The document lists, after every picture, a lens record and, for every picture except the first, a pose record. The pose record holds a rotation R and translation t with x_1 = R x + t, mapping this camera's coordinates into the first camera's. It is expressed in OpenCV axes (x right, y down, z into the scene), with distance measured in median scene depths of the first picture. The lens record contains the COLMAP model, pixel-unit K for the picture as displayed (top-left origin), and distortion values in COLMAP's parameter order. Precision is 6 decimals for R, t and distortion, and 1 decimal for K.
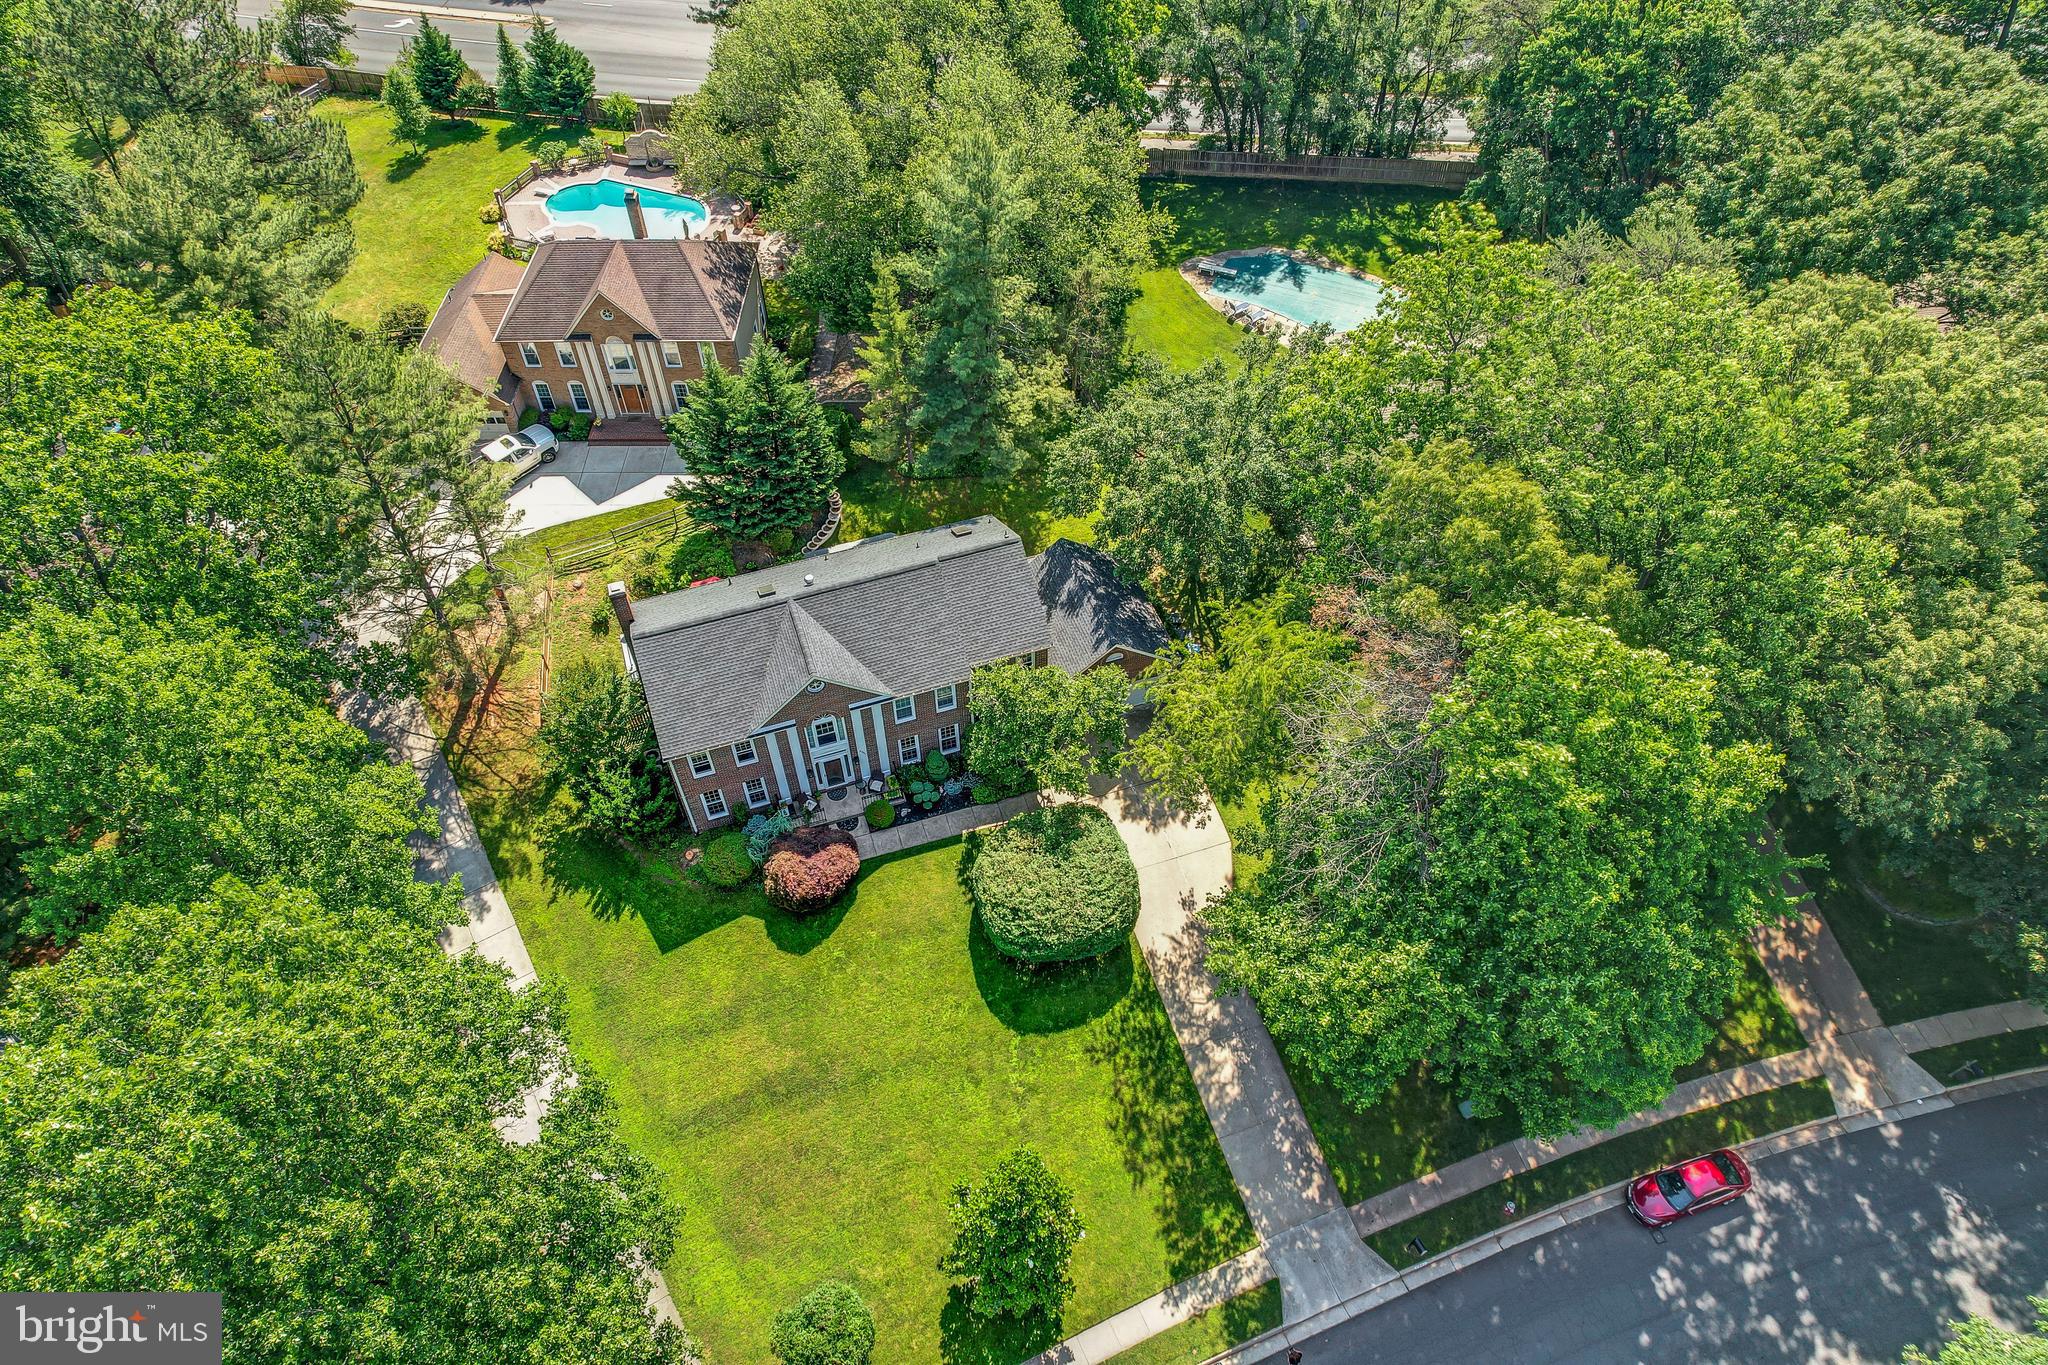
lens RADIAL K [[1323.3, 0, 903.7], [0, 1323.3, 642.7], [0, 0, 1]] dist [-0.076422, 0.084800]
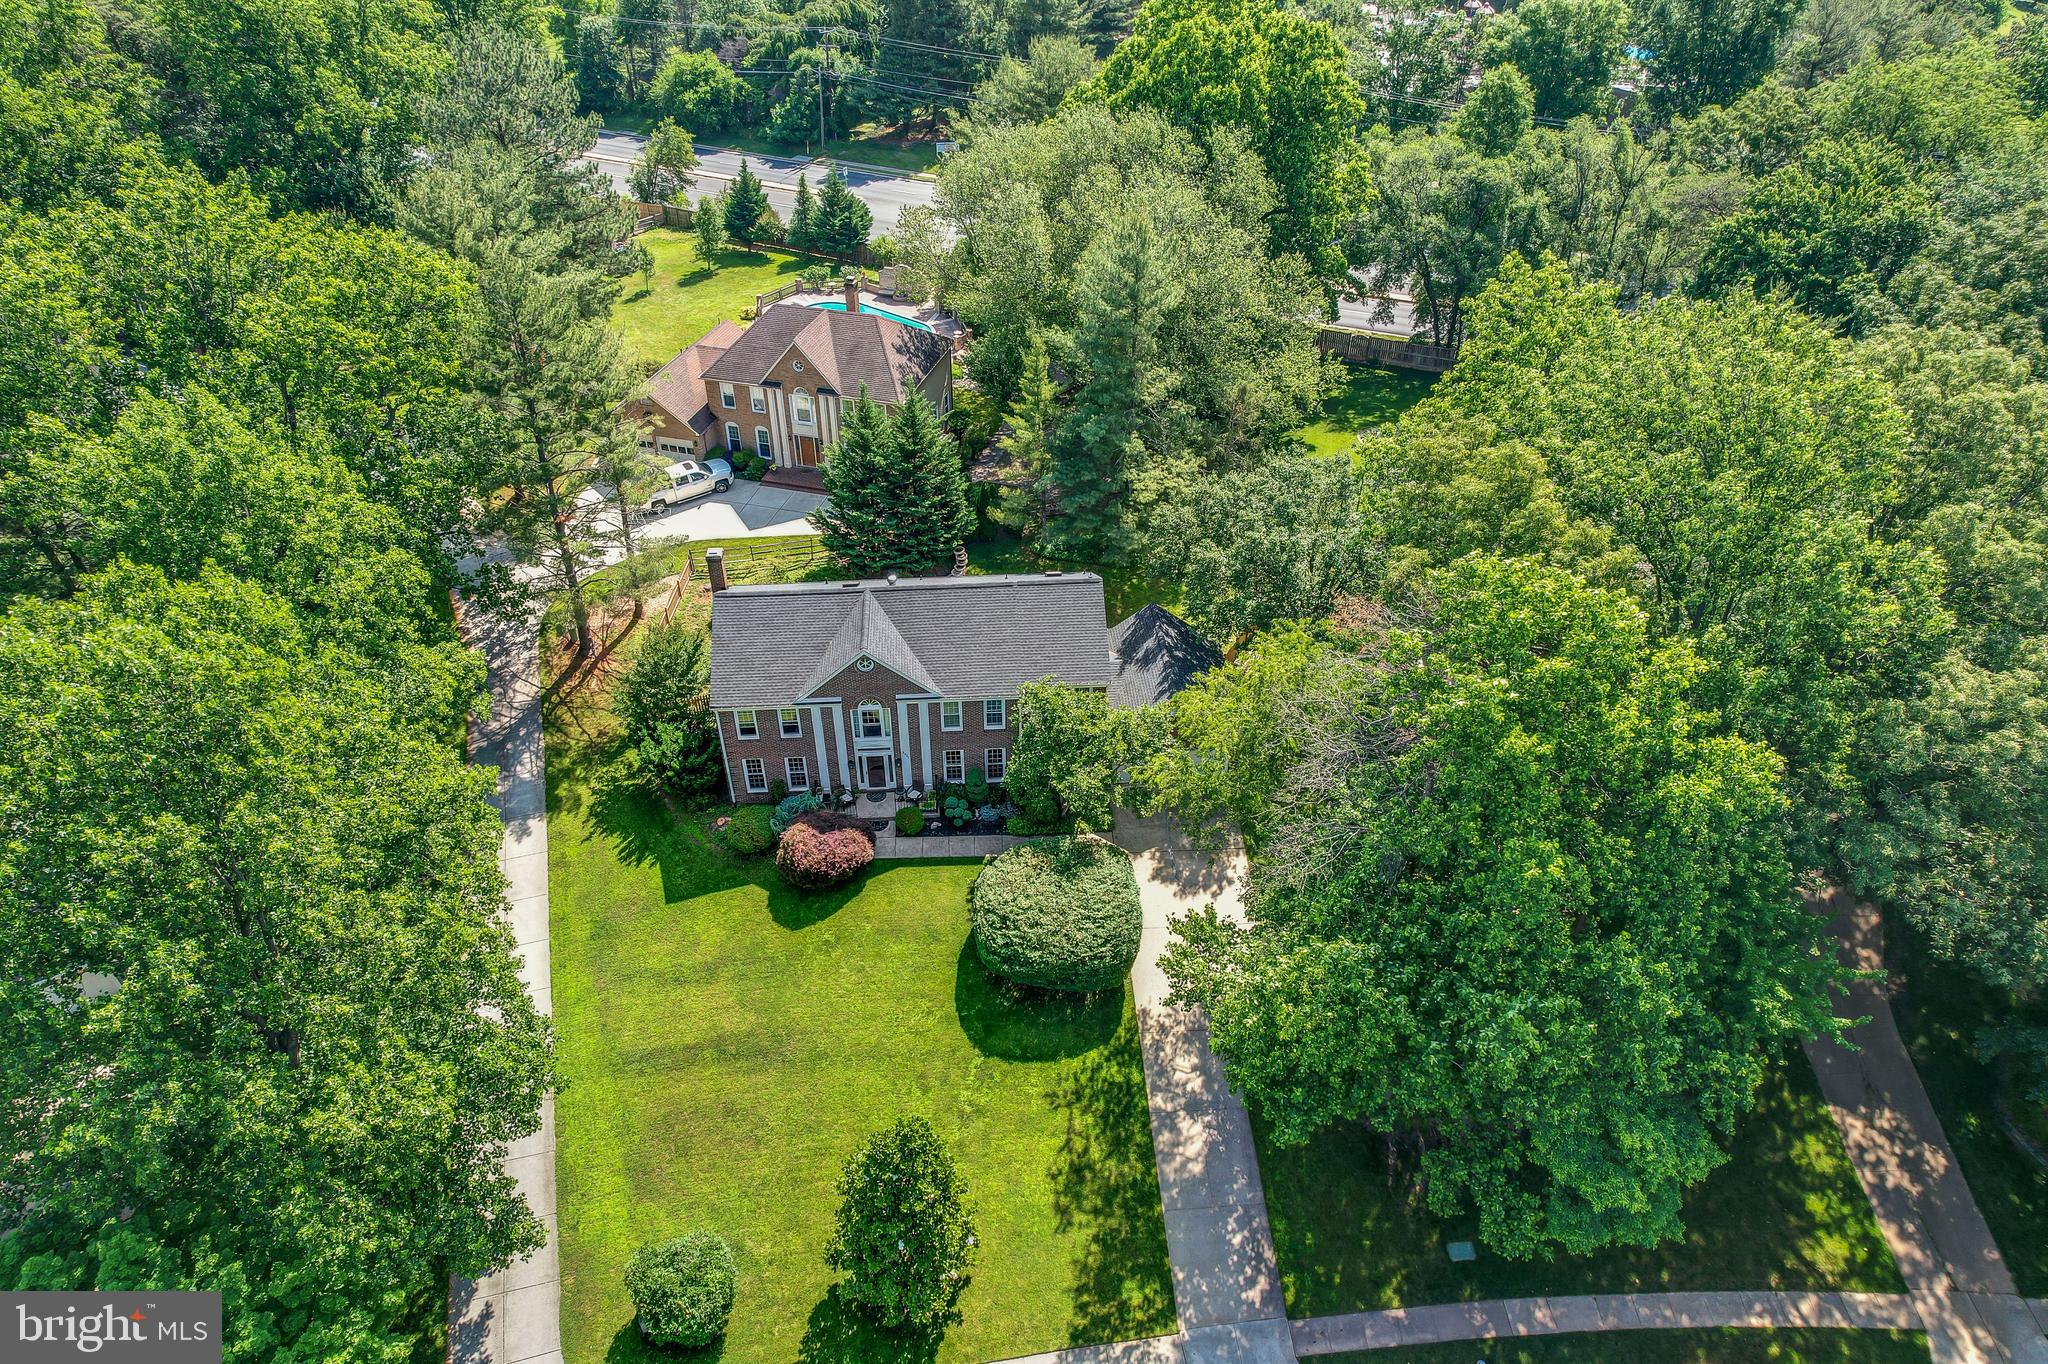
lens RADIAL K [[1288.6, 0, 923.6], [0, 1288.6, 635.5], [0, 0, 1]] dist [-0.066208, 0.058534]
pose [[0.962508, 0.183366, -0.199889, 0.164429], [-0.220645, 0.957891, -0.183740, 0.176391], [0.157780, 0.220956, 0.962437, 0.040452]]
